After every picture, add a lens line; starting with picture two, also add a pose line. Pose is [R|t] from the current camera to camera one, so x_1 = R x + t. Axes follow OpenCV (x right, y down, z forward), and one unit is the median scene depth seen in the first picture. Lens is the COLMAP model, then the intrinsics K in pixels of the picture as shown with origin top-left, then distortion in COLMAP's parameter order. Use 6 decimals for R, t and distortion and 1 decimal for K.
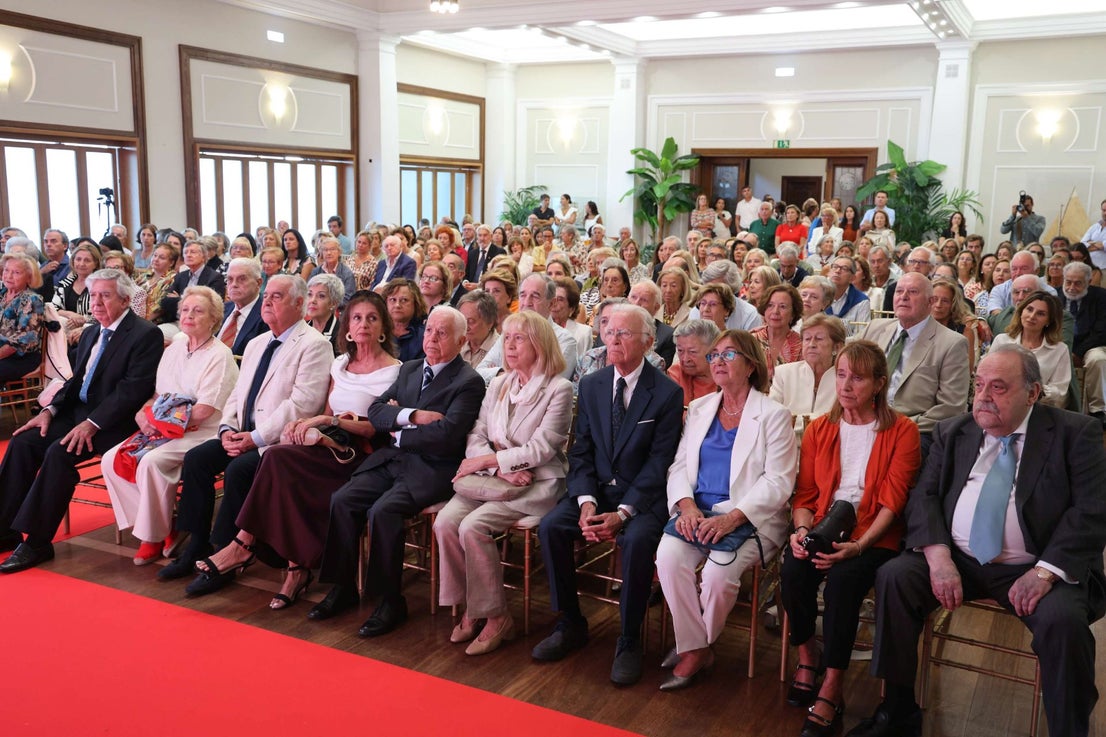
lens RADIAL K [[1045.4, 0, 569.6], [0, 1045.4, 369.4], [0, 0, 1]] dist [0.010380, 0.027545]
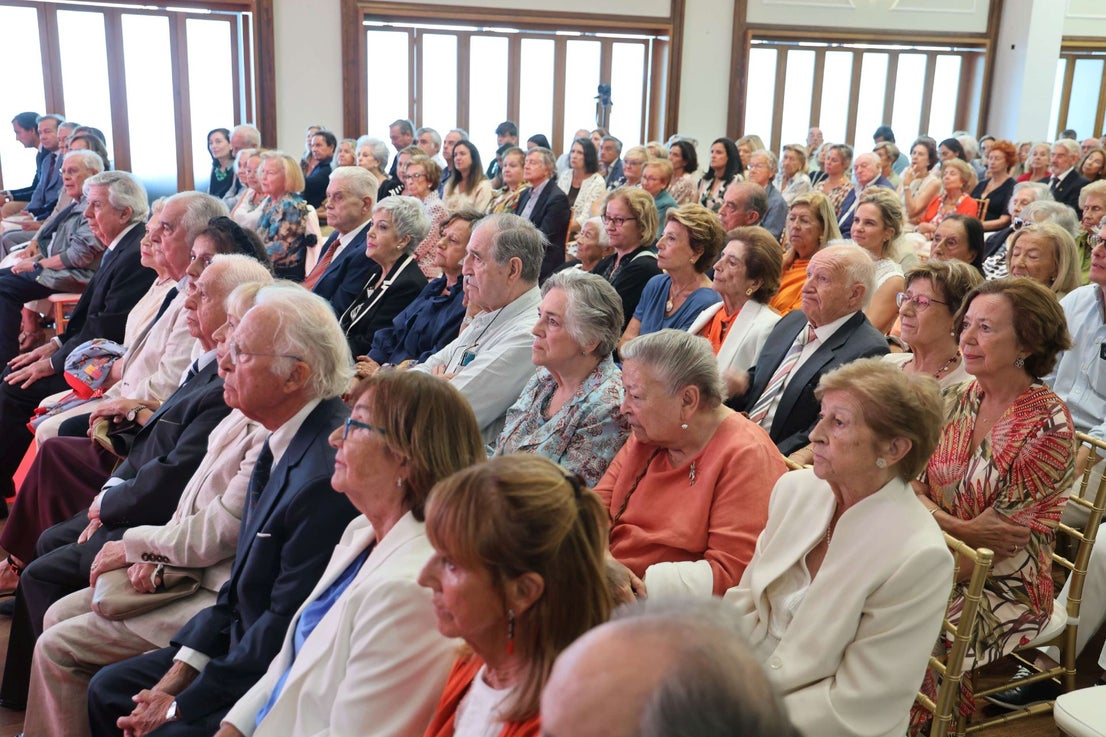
lens RADIAL K [[1194.1, 0, 536.5], [0, 1194.1, 388.9], [0, 0, 1]] dist [0.041951, 0.019832]
pose [[0.768317, 0.159507, -0.619877, 0.343013], [-0.117089, 0.987135, 0.108883, -0.062506], [0.629269, -0.011076, 0.777108, 0.451074]]
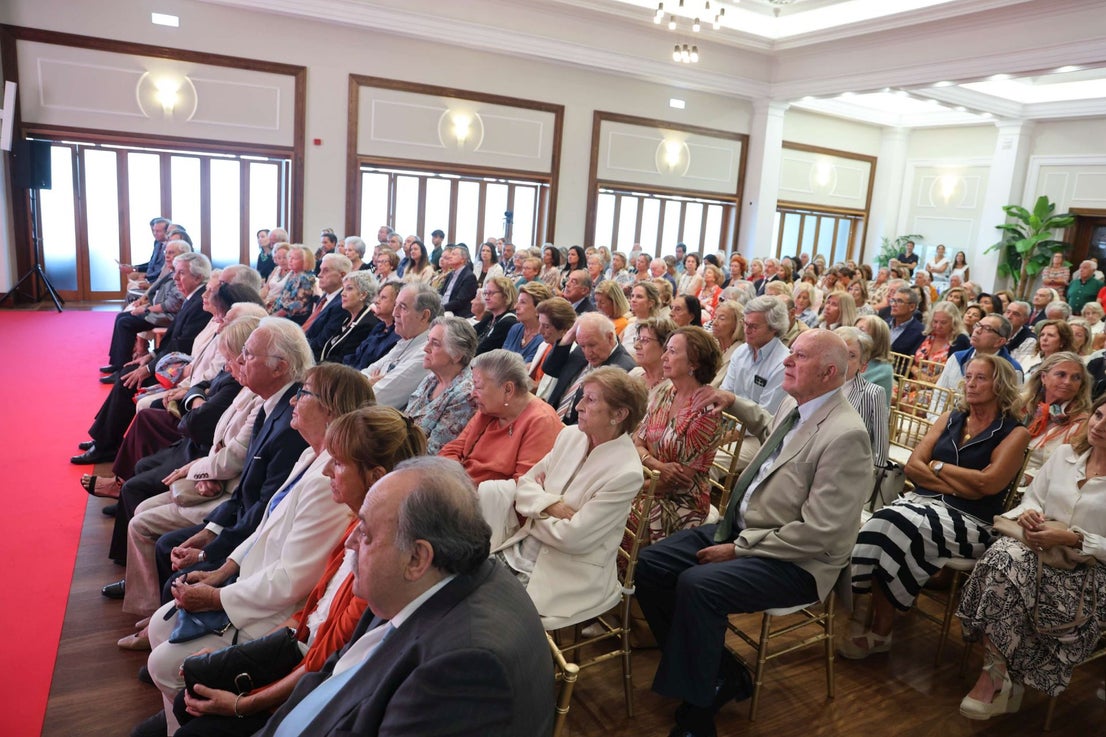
lens RADIAL K [[771.2, 0, 553.0], [0, 771.2, 368.5], [0, 0, 1]] dist [-0.112851, 0.077619]
pose [[0.822807, 0.150852, -0.547934, 0.419440], [-0.147938, 0.987743, 0.049785, -0.058864], [0.548728, 0.040097, 0.835039, 0.423618]]
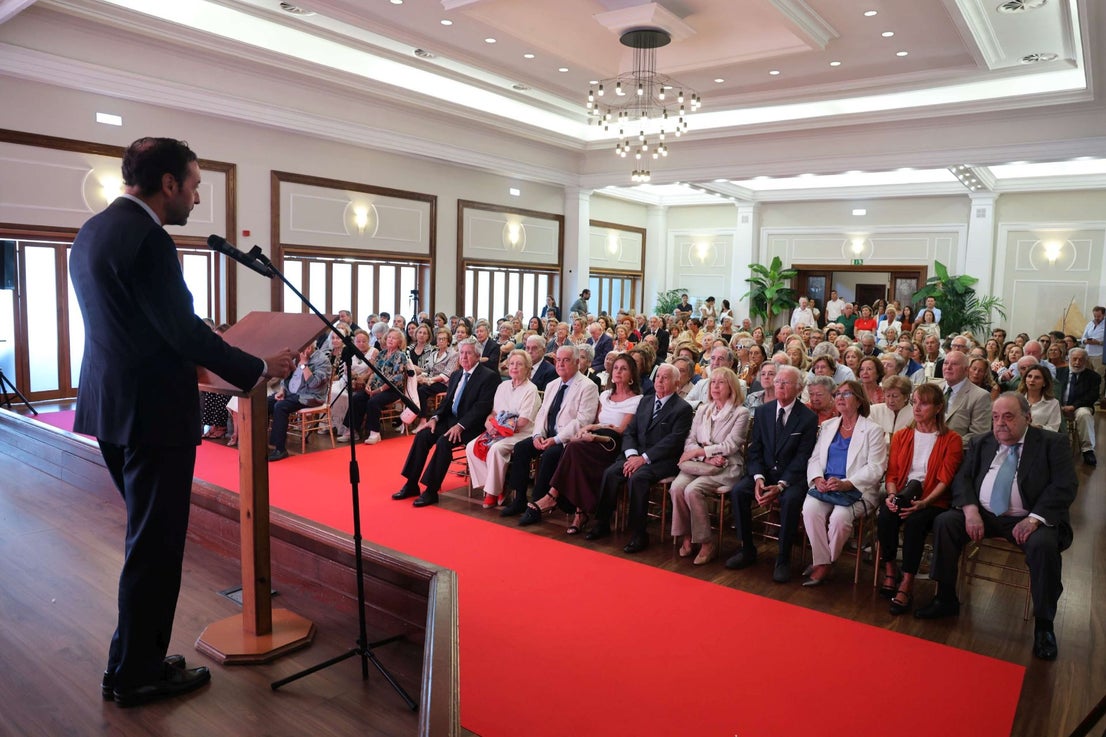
lens RADIAL K [[771.2, 0, 553.0], [0, 771.2, 368.5], [0, 0, 1]] dist [-0.112851, 0.077619]
pose [[0.984805, 0.025232, -0.171823, -0.072705], [-0.036717, 0.997274, -0.063997, 0.027004], [0.169739, 0.069333, 0.983047, -0.207577]]
